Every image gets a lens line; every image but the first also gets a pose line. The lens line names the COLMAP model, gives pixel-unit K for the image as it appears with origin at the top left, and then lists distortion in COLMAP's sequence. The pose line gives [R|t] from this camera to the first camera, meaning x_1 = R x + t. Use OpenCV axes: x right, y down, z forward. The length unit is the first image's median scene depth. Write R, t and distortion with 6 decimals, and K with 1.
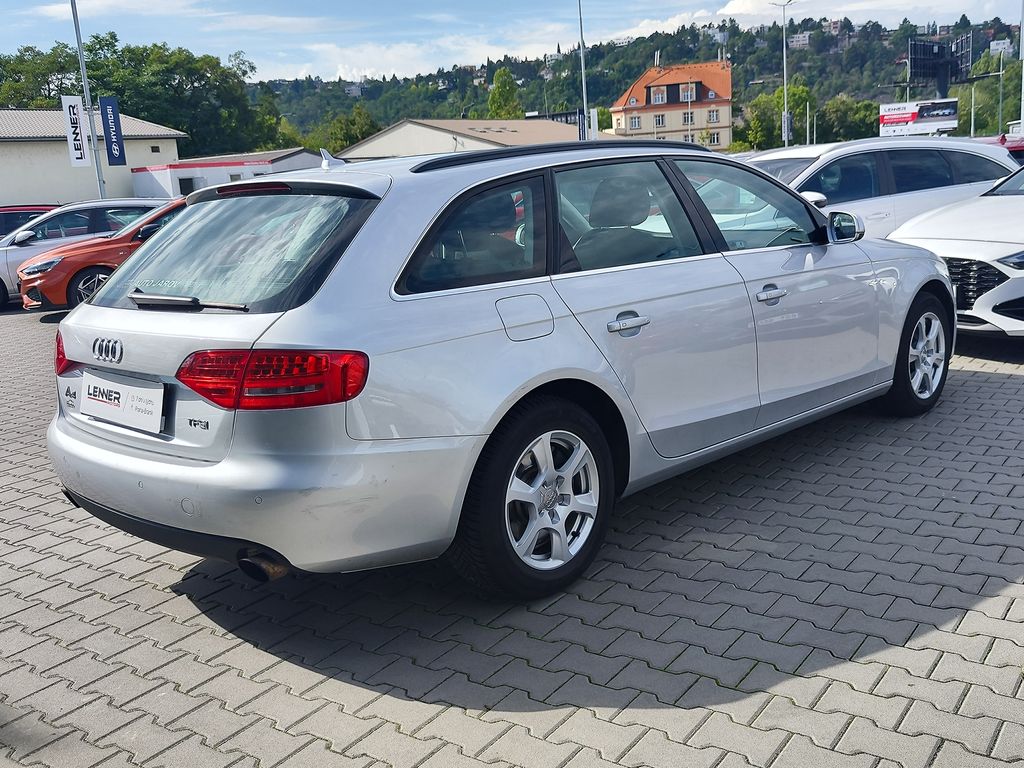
lens RADIAL K [[1052.6, 0, 532.1], [0, 1052.6, 386.6], [0, 0, 1]] dist [-0.008332, 0.033871]
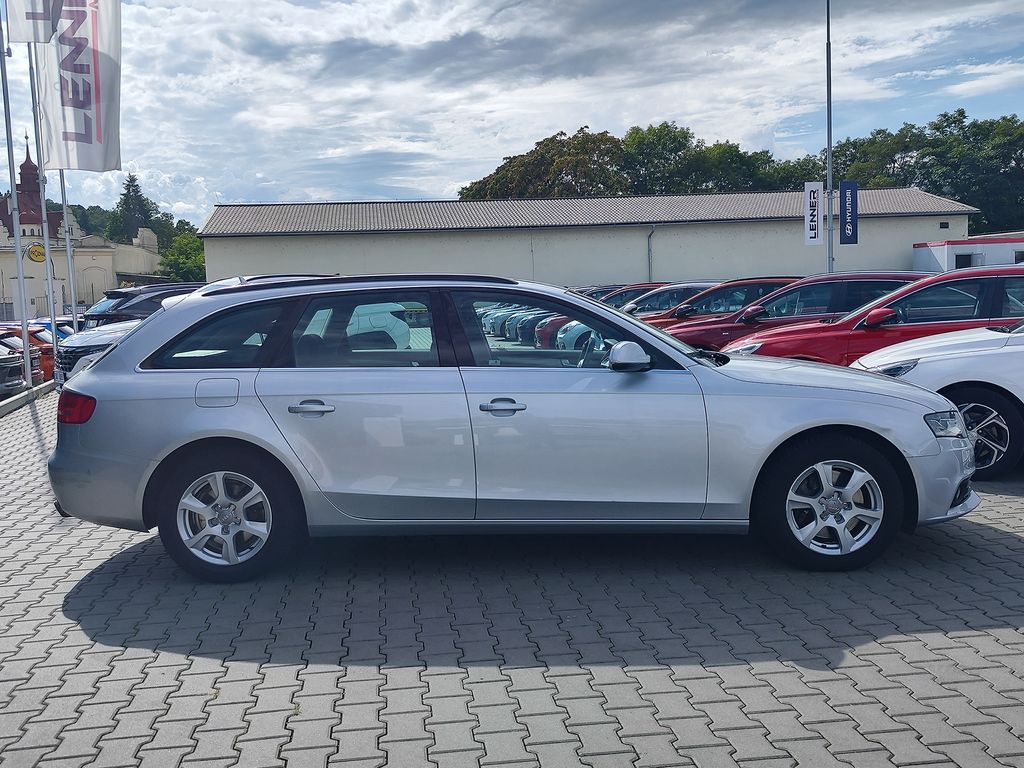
lens RADIAL K [[1066.2, 0, 512.5], [0, 1066.2, 406.3], [0, 0, 1]] dist [0.002484, -0.034983]
pose [[0.649658, 0.125102, -0.749863, 0.219309], [-0.157630, 0.987098, 0.028115, -0.024254], [0.743705, 0.099935, 0.660996, 0.046592]]
